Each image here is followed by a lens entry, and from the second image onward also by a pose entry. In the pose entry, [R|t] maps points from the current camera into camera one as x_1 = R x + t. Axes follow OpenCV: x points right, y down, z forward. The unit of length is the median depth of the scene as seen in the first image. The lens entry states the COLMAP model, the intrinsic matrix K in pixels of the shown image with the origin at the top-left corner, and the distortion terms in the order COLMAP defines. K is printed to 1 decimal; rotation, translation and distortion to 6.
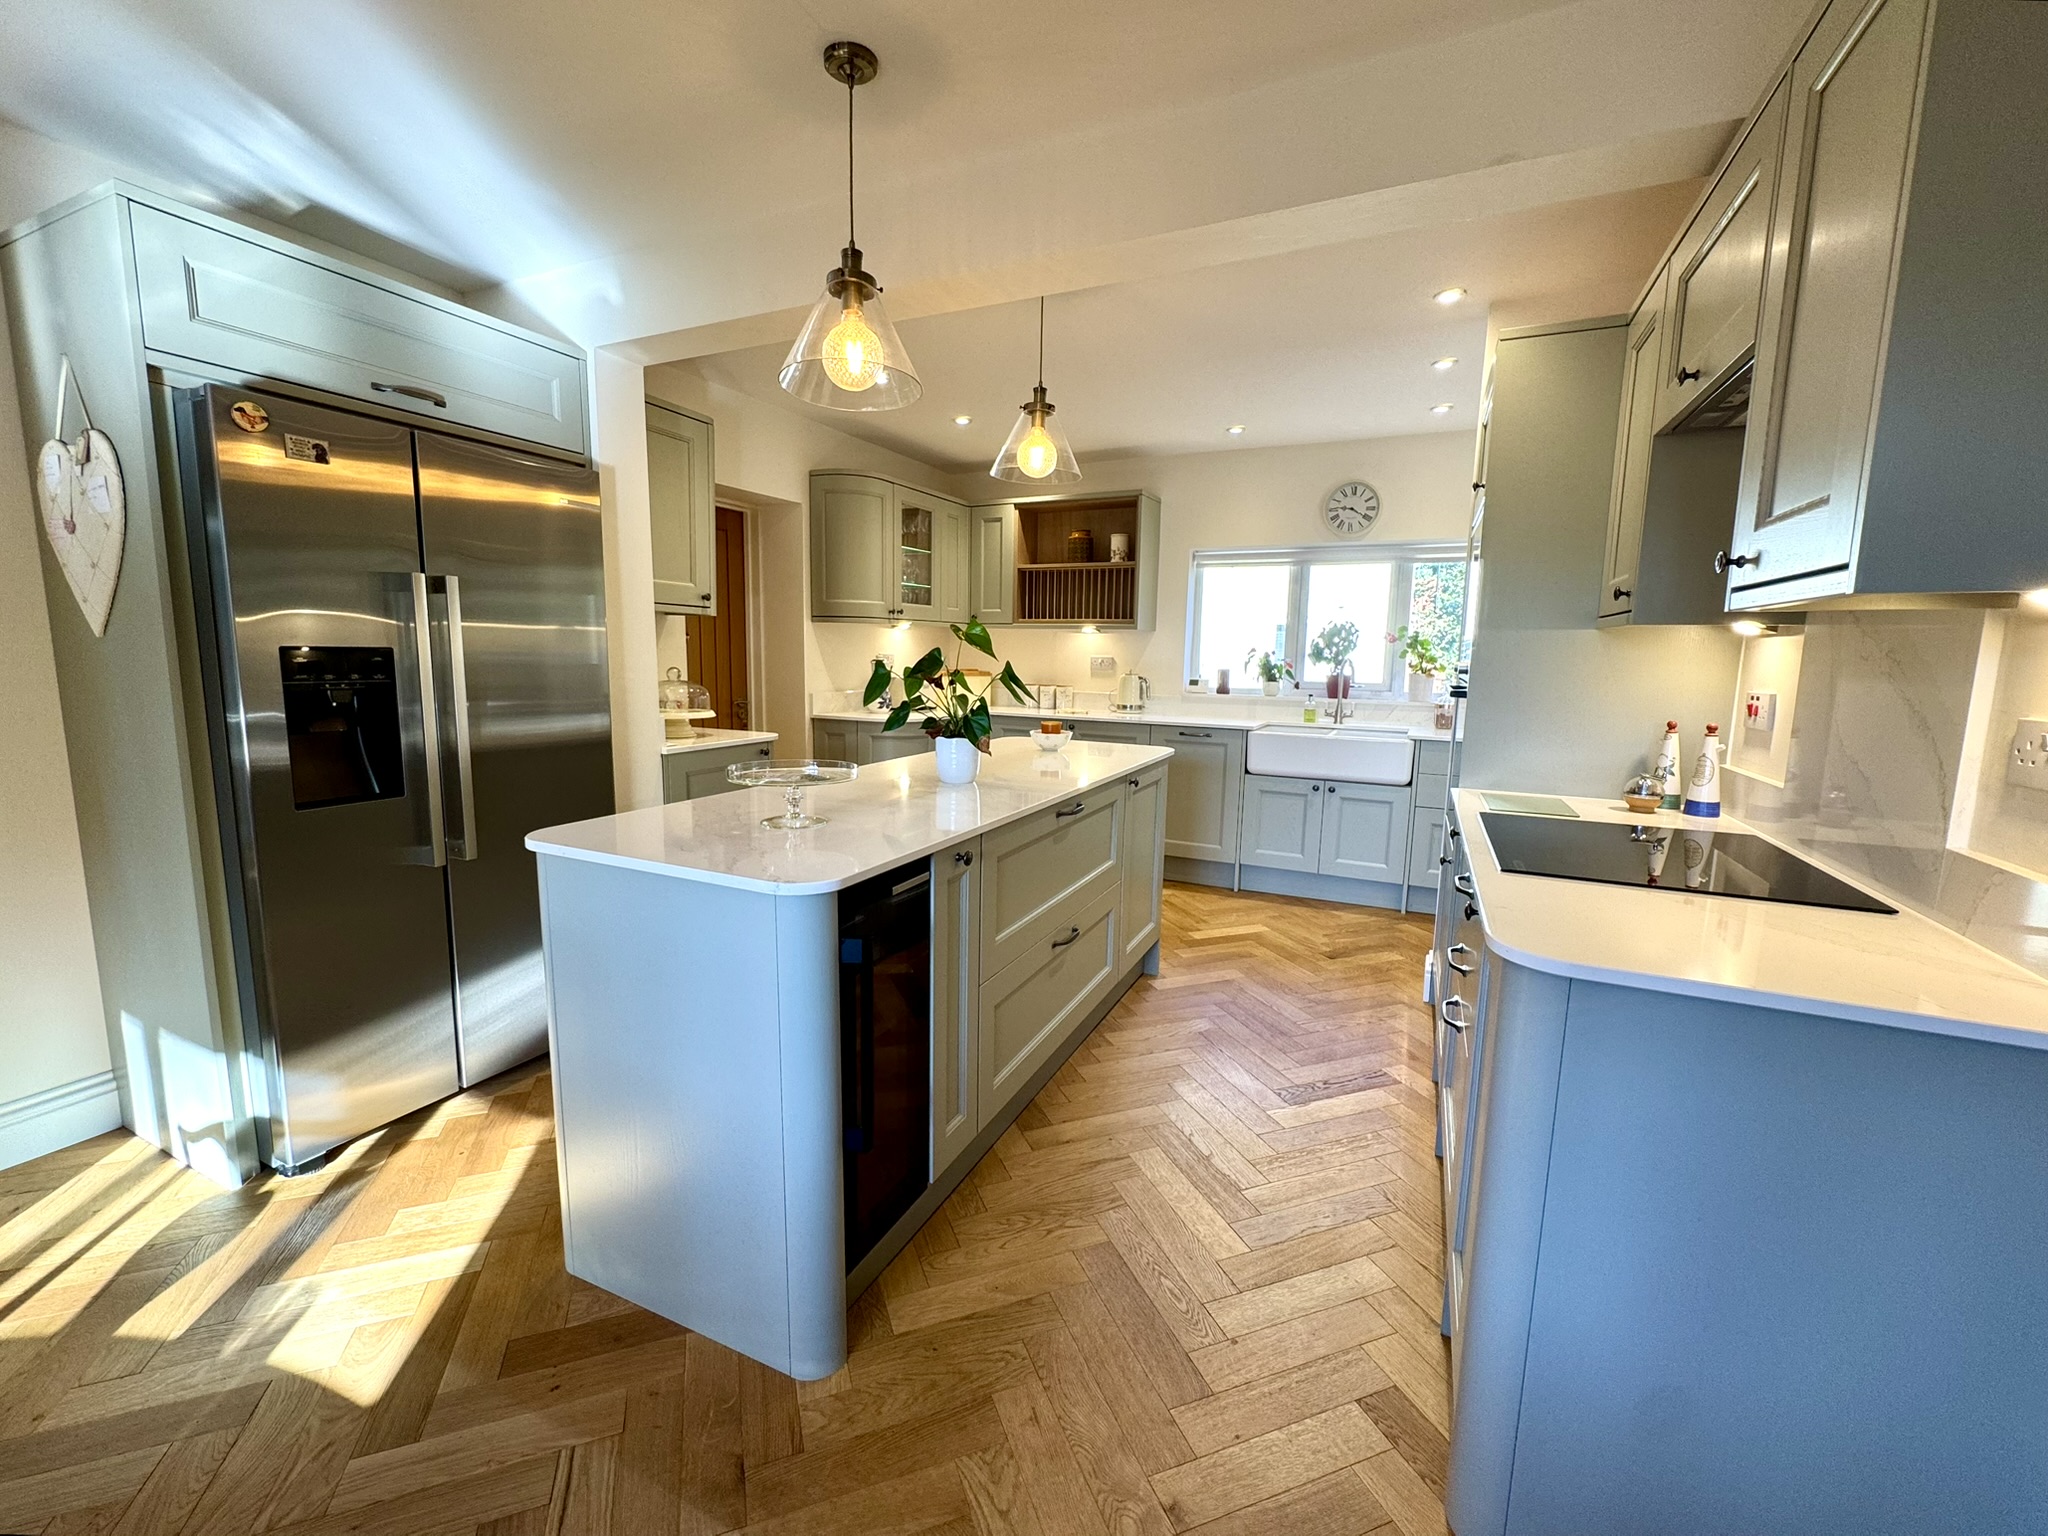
lens RADIAL K [[843.2, 0, 1024.0], [0, 843.2, 768.0], [0, 0, 1]] dist [0.002022, 0.000192]
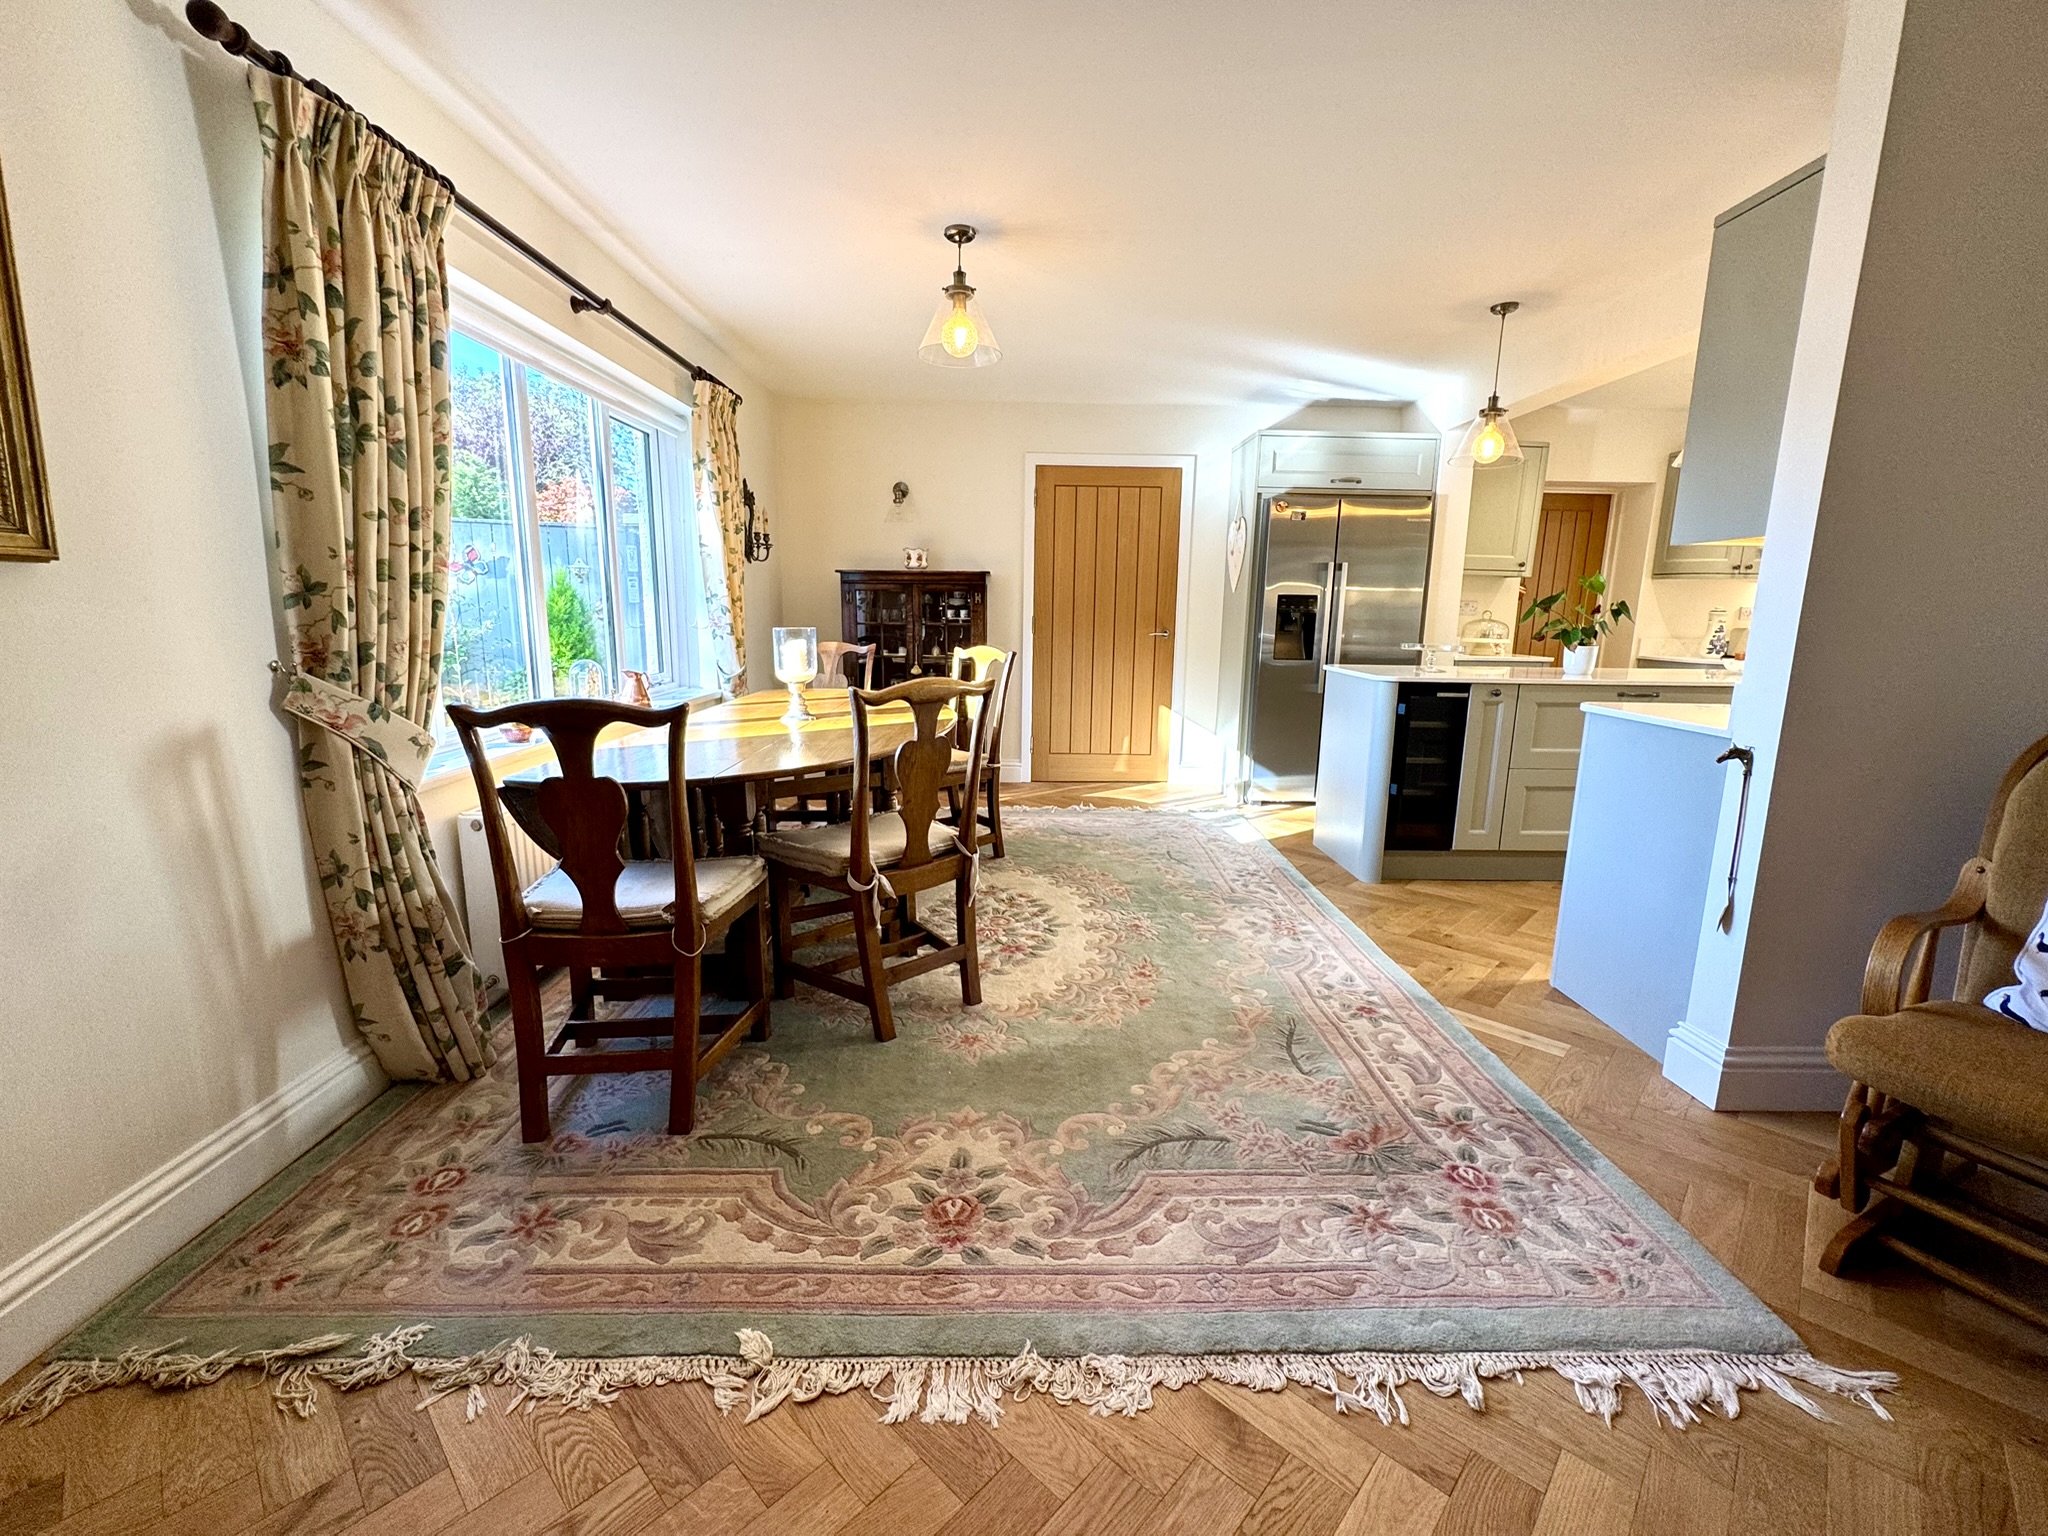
lens RADIAL K [[843.2, 0, 1024.0], [0, 843.2, 768.0], [0, 0, 1]] dist [0.002022, 0.000192]
pose [[0.432584, 0.157458, -0.887737, 0.931491], [-0.133235, 0.984985, 0.109783, 0.160011], [0.891695, 0.070787, 0.447068, -0.652882]]
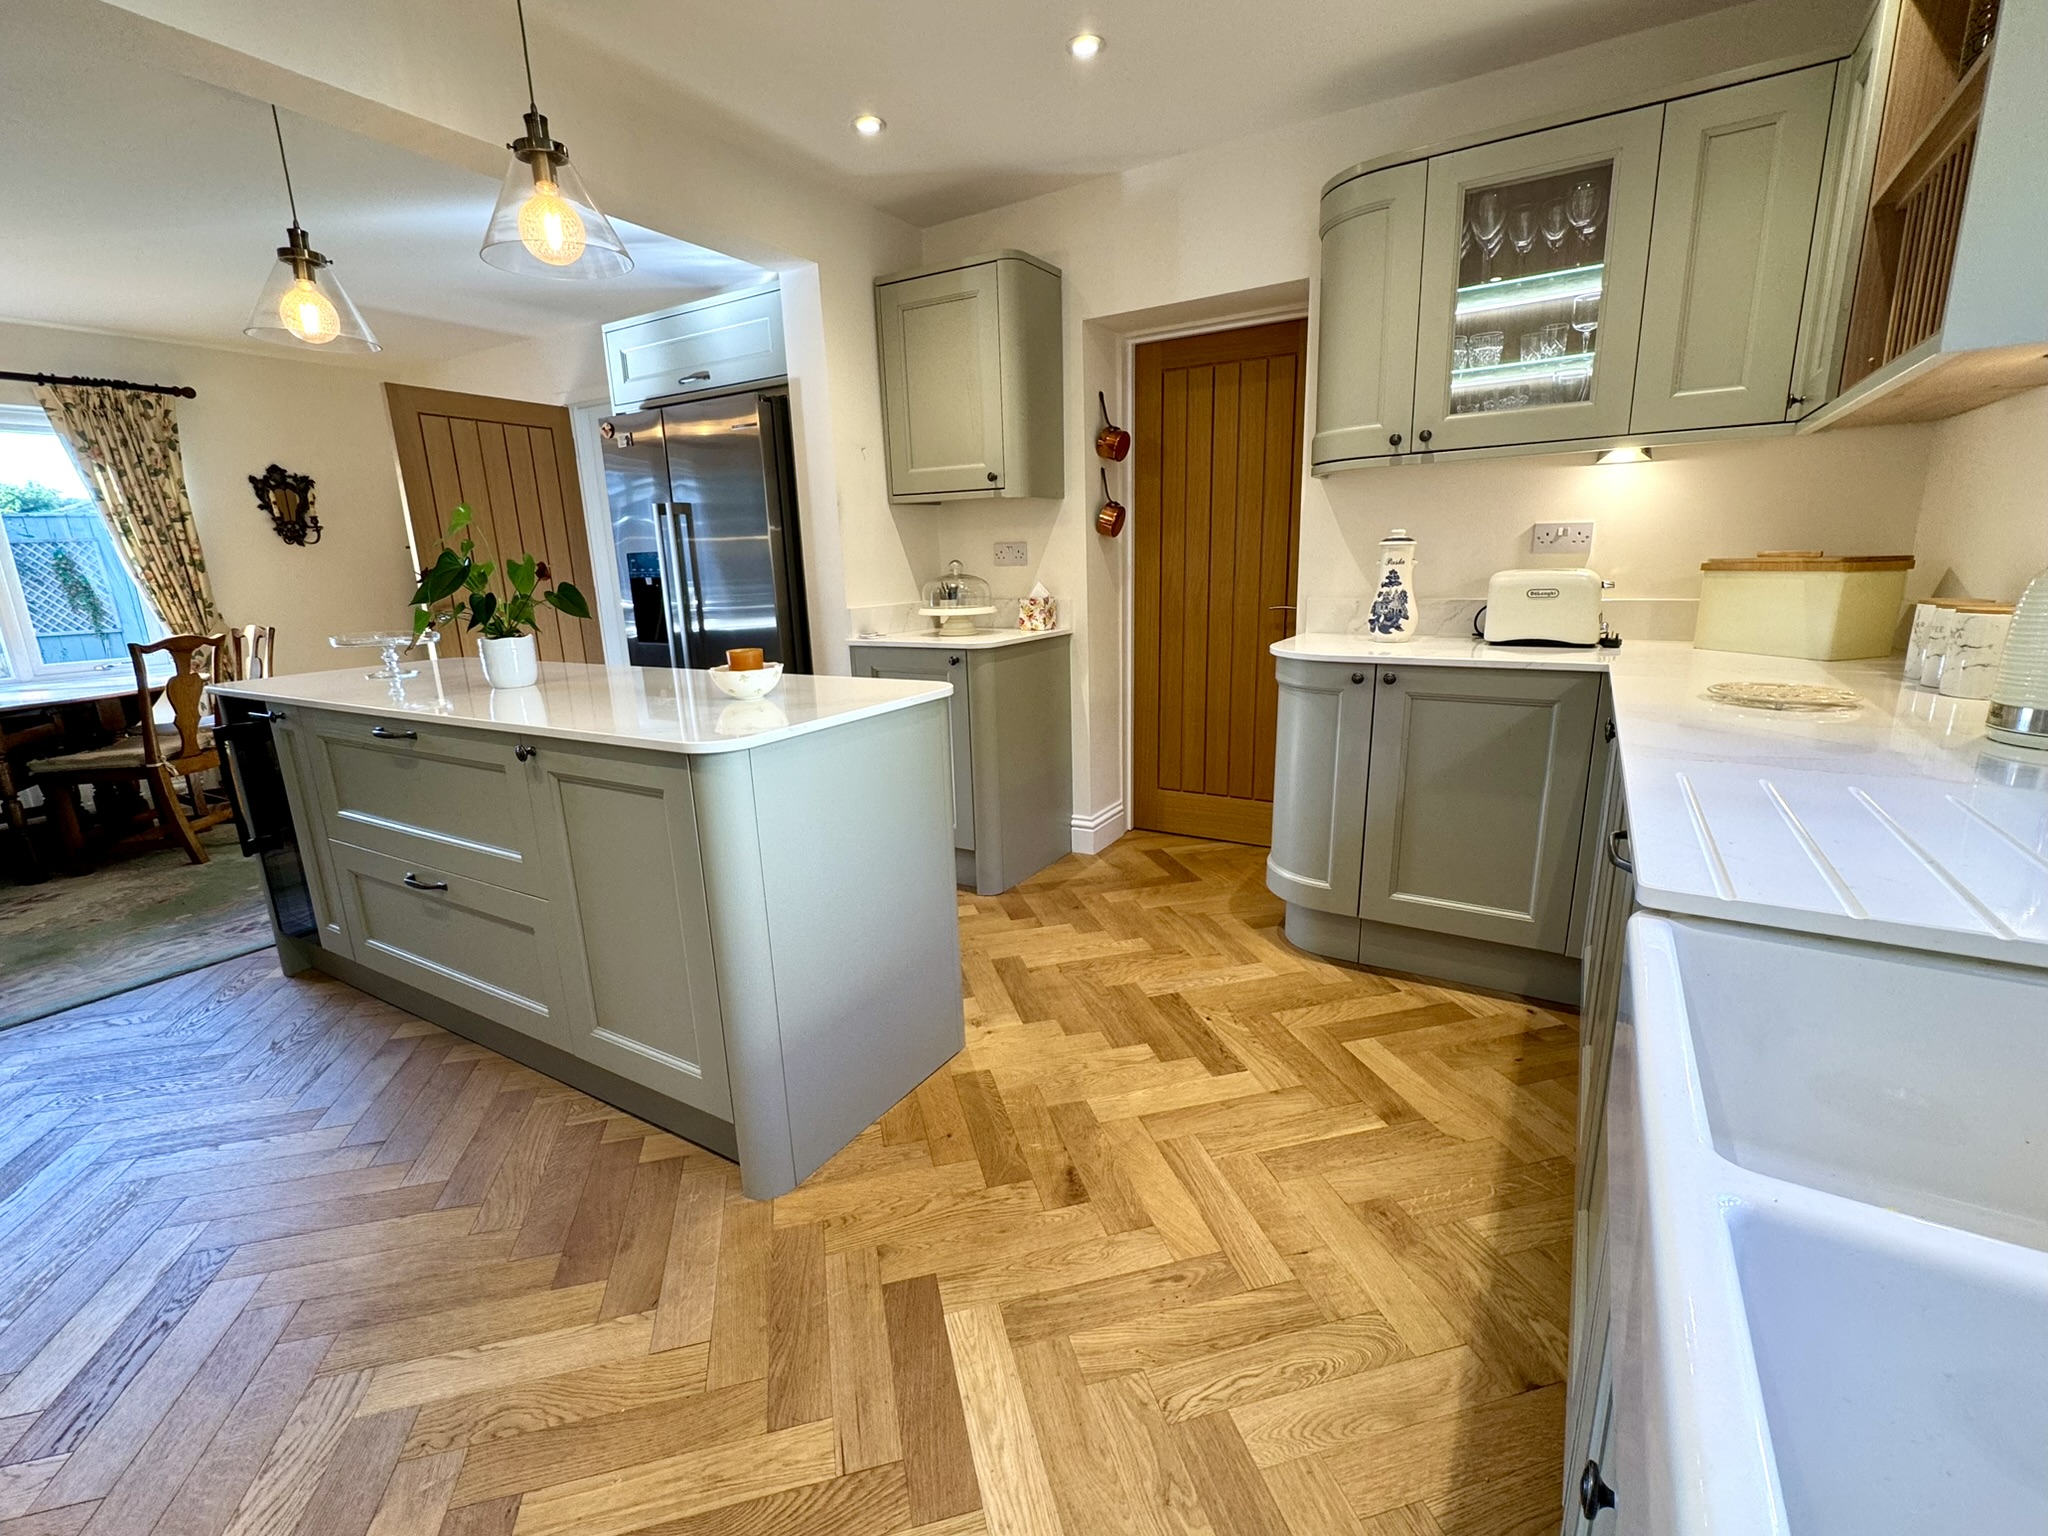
lens RADIAL K [[890.7, 0, 1030.6], [0, 890.7, 772.8], [0, 0, 1]] dist [0.001761, 0.000223]
pose [[-0.106561, 0.223867, -0.968777, 0.844427], [-0.106125, 0.966198, 0.234944, -0.187581], [0.988626, 0.127847, -0.079201, 1.684791]]
